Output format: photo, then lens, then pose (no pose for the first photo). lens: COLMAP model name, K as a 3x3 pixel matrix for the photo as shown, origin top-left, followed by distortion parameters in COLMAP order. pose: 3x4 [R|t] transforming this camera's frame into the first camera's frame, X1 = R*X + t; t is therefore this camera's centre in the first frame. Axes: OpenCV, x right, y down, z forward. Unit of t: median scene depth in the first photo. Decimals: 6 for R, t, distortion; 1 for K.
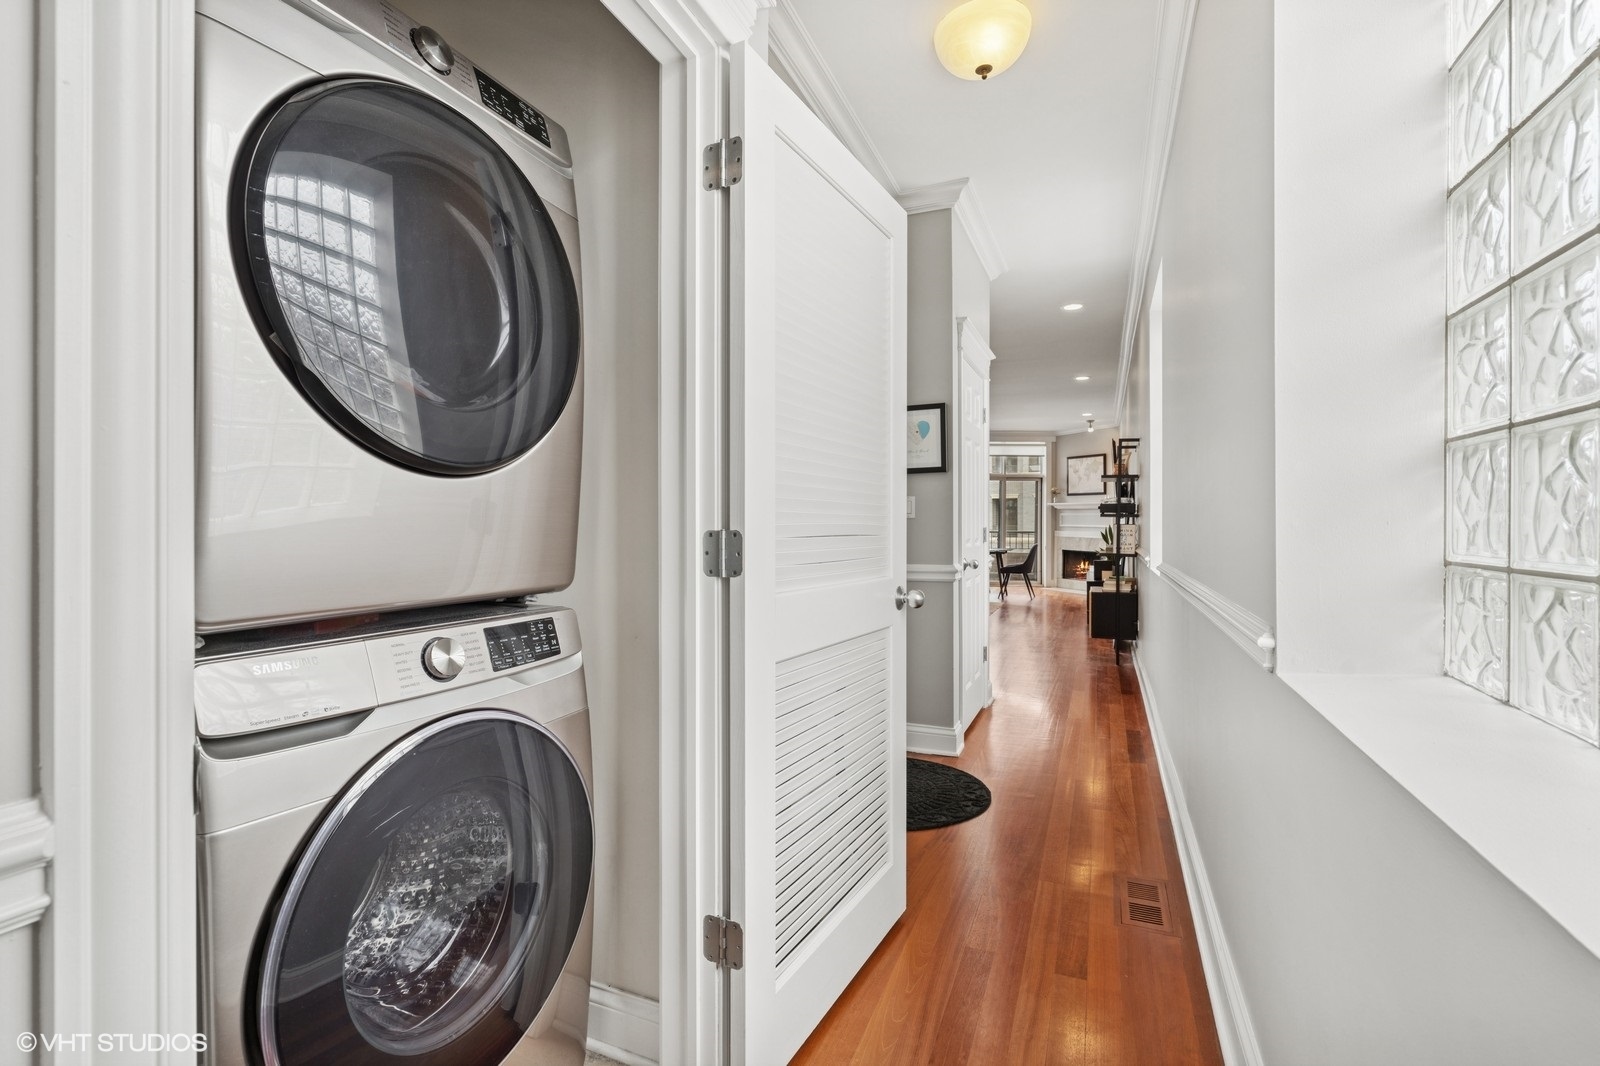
lens RADIAL K [[731.1, 0, 801.3], [0, 731.1, 531.5], [0, 0, 1]] dist [-0.007878, 0.002352]
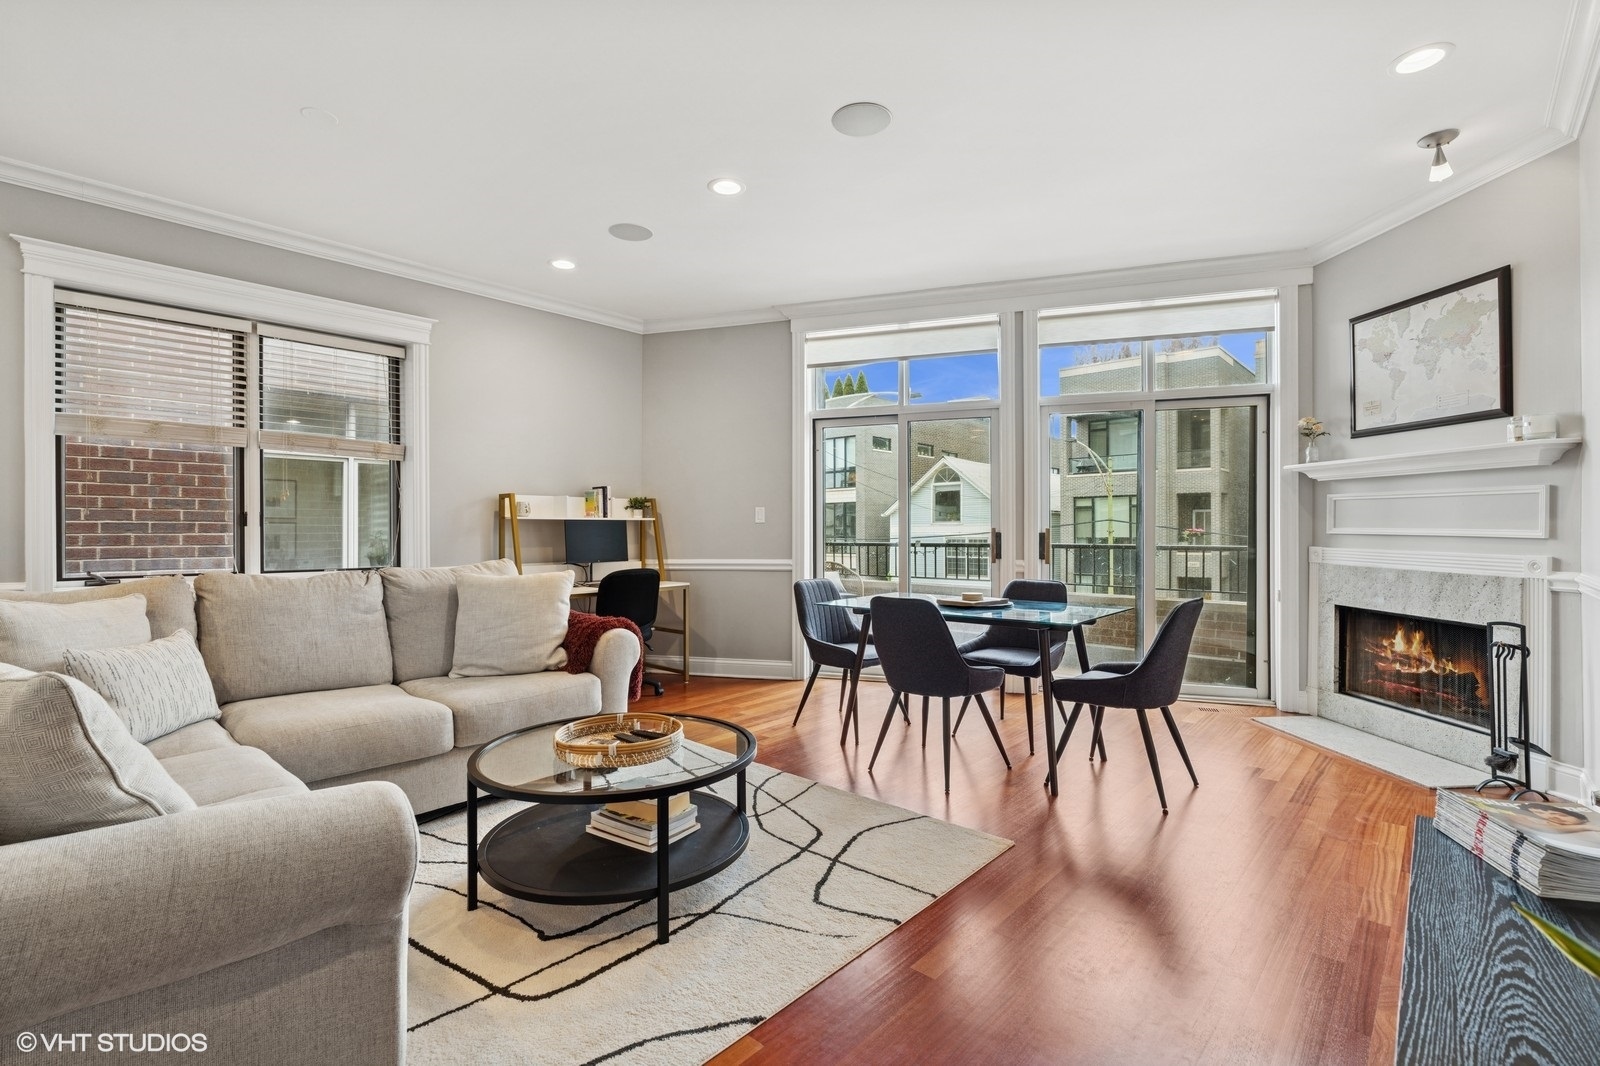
lens RADIAL K [[731.1, 0, 797.9], [0, 731.1, 531.9], [0, 0, 1]] dist [-0.007878, 0.002352]
pose [[0.939328, -0.000374, -0.343020, 0.243385], [-0.002160, 0.999973, -0.007005, -0.004700], [0.343013, 0.007321, 0.939302, 0.611592]]
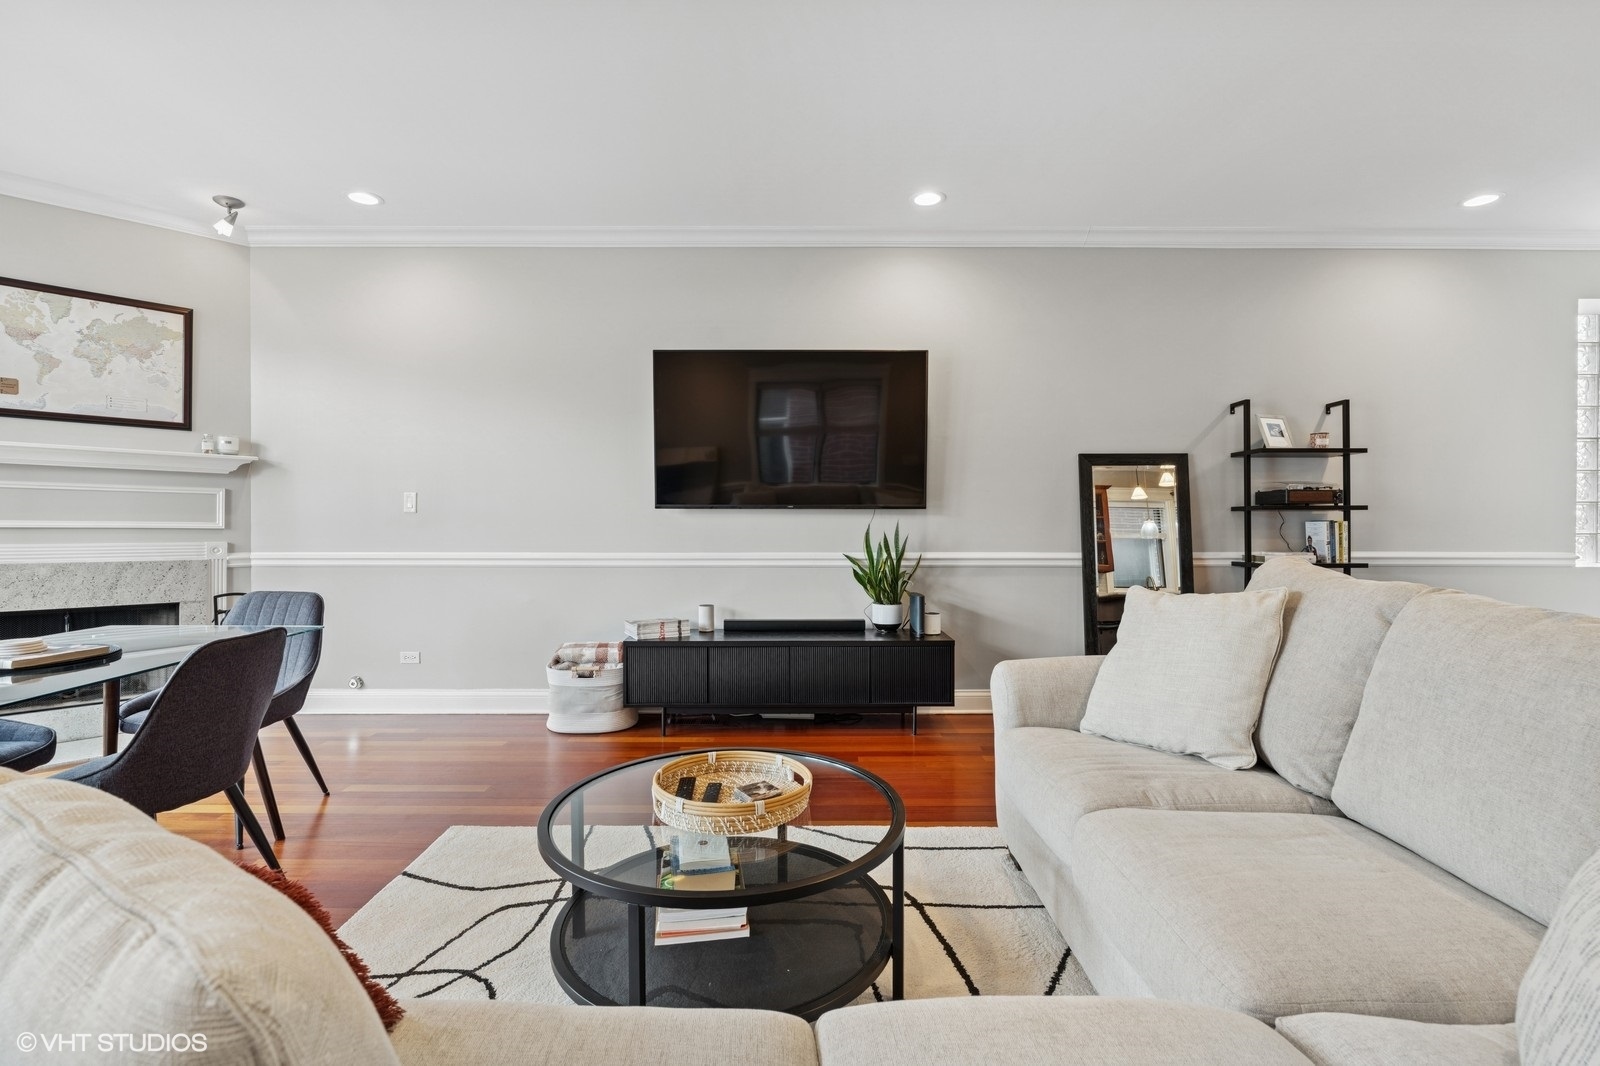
lens RADIAL K [[731.1, 0, 807.4], [0, 731.1, 528.1], [0, 0, 1]] dist [-0.007878, 0.002352]
pose [[-0.408653, -0.010094, 0.912634, -0.007625], [0.008166, 0.999858, 0.014715, -0.007715], [-0.912653, 0.013466, -0.408513, 0.820165]]
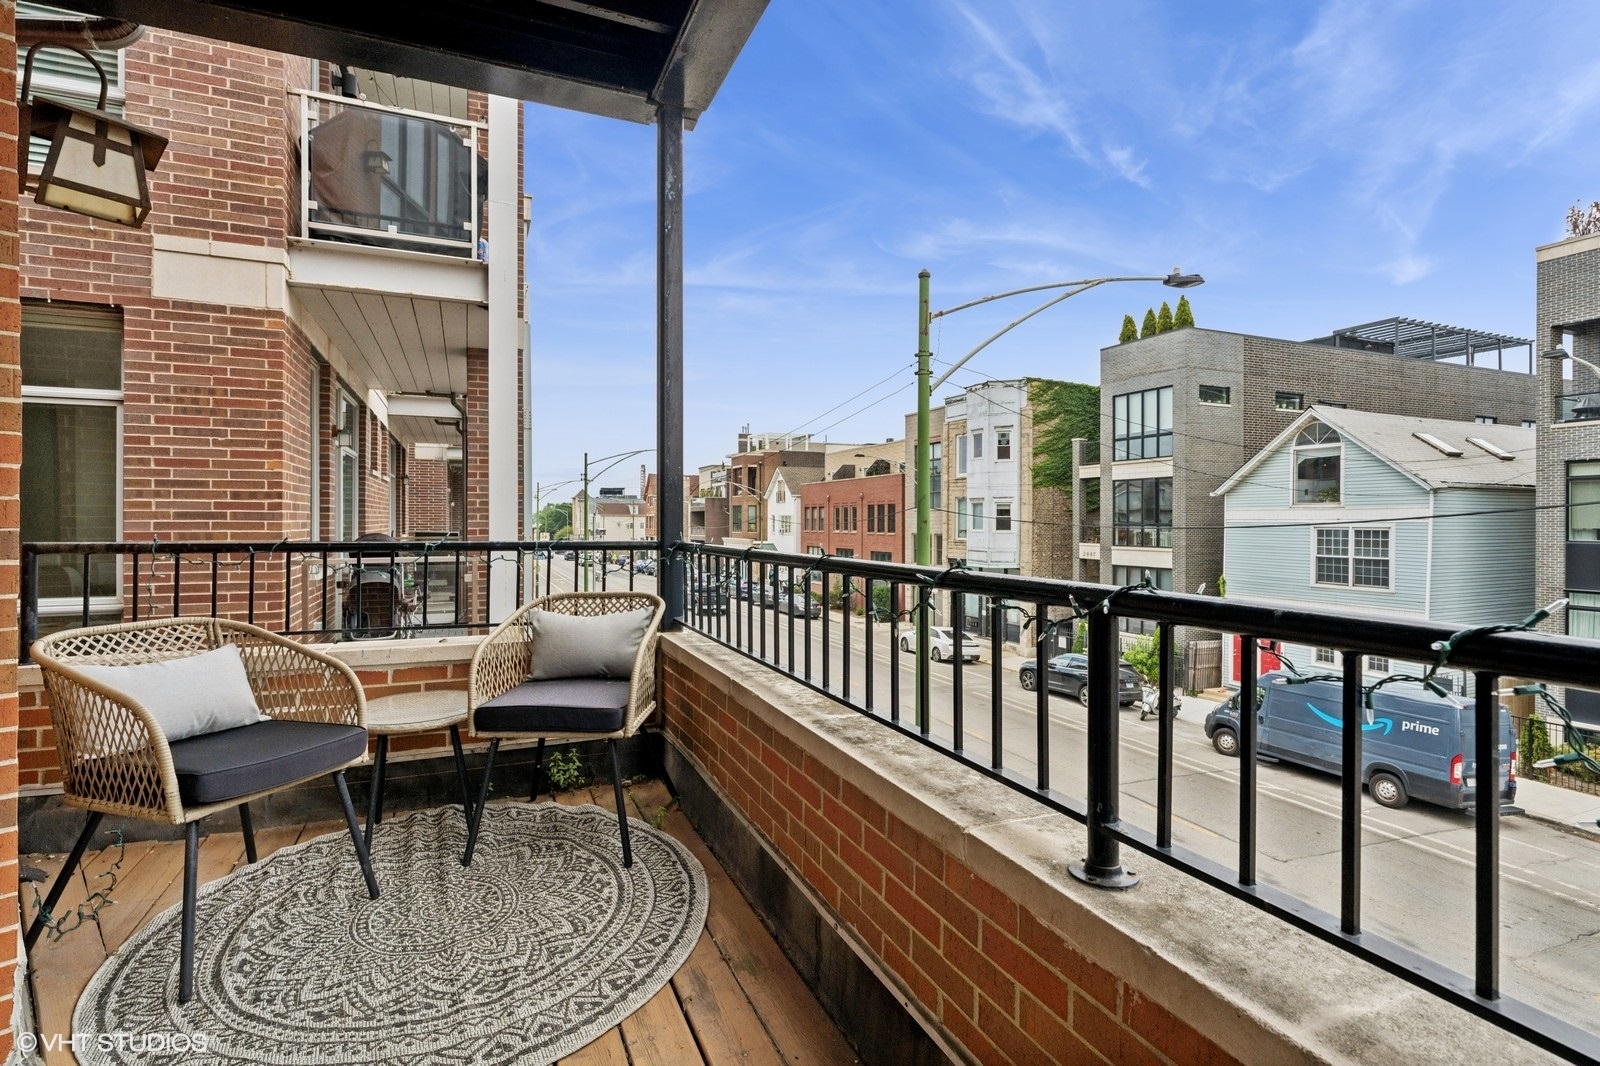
lens RADIAL K [[771.9, 0, 821.9], [0, 771.9, 515.4], [0, 0, 1]] dist [0.003153, 0.000574]
pose [[0.722032, 0.001385, -0.691858, 0.266753], [-0.008955, 0.999933, -0.007344, -0.007688], [0.691802, 0.011498, 0.721996, 1.036505]]
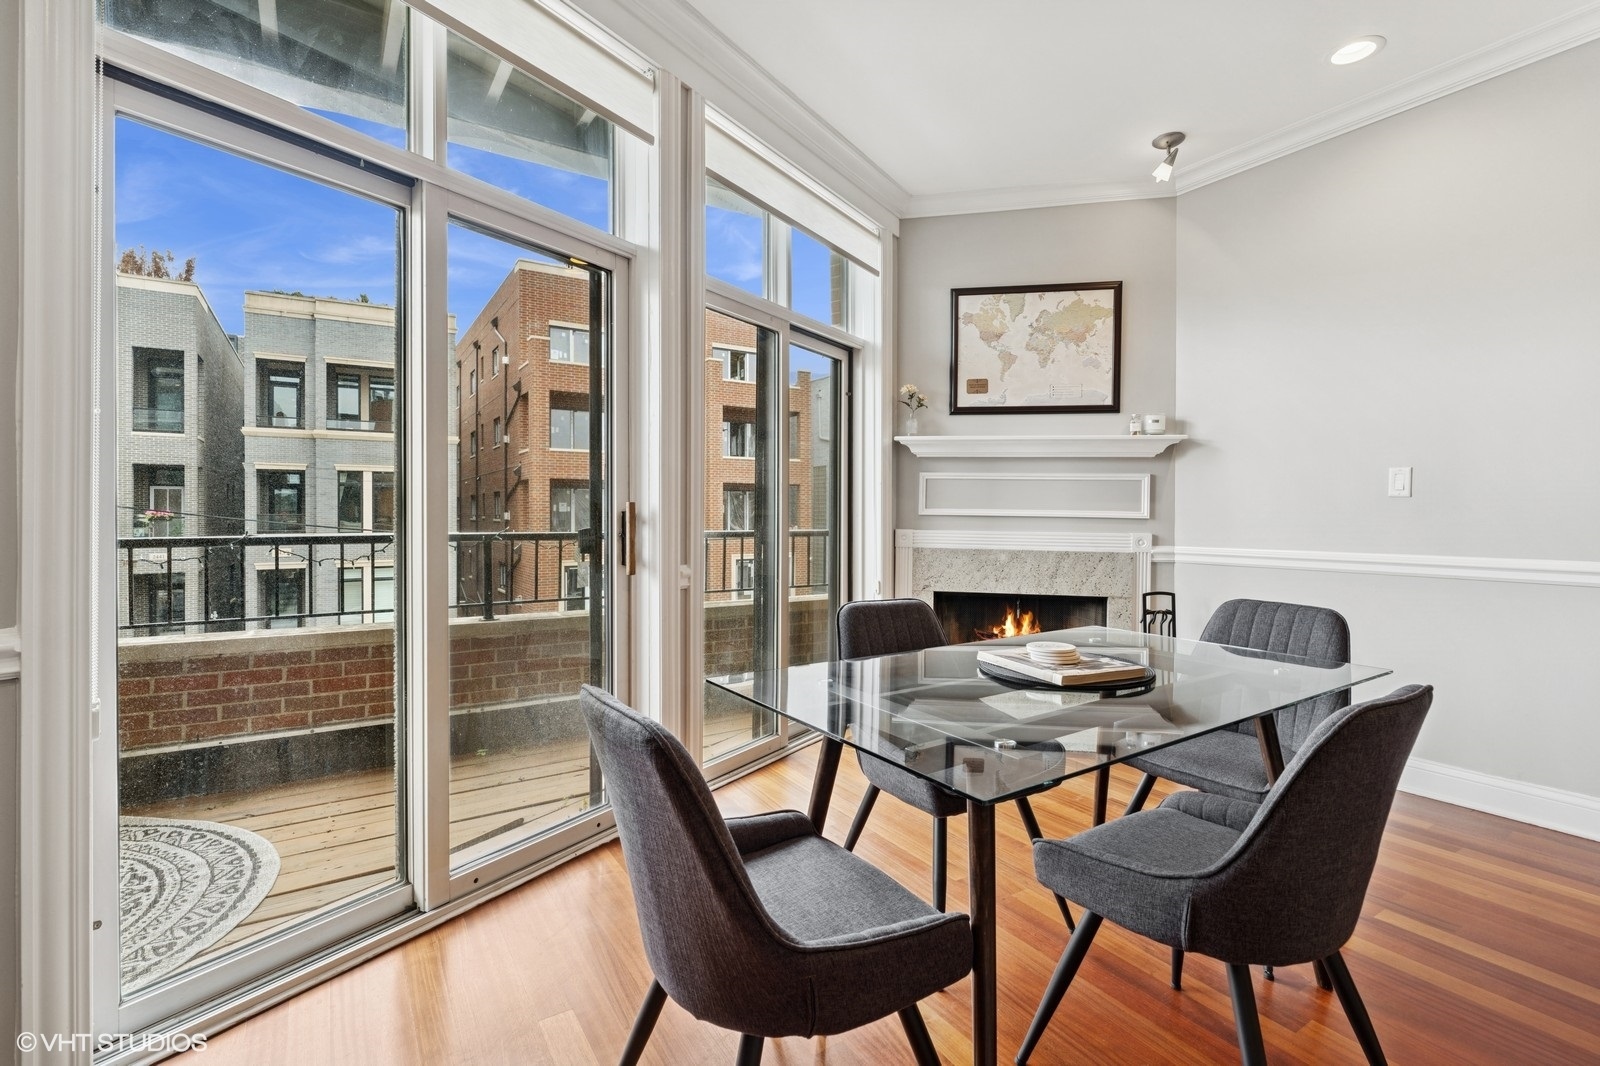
lens RADIAL K [[731.1, 0, 780.4], [0, 731.1, 513.4], [0, 0, 1]] dist [-0.007878, 0.002352]
pose [[0.572727, 0.004116, 0.819736, 0.072179], [0.004468, 0.999957, -0.008142, -0.005147], [-0.819734, 0.008325, 0.572684, 0.878622]]
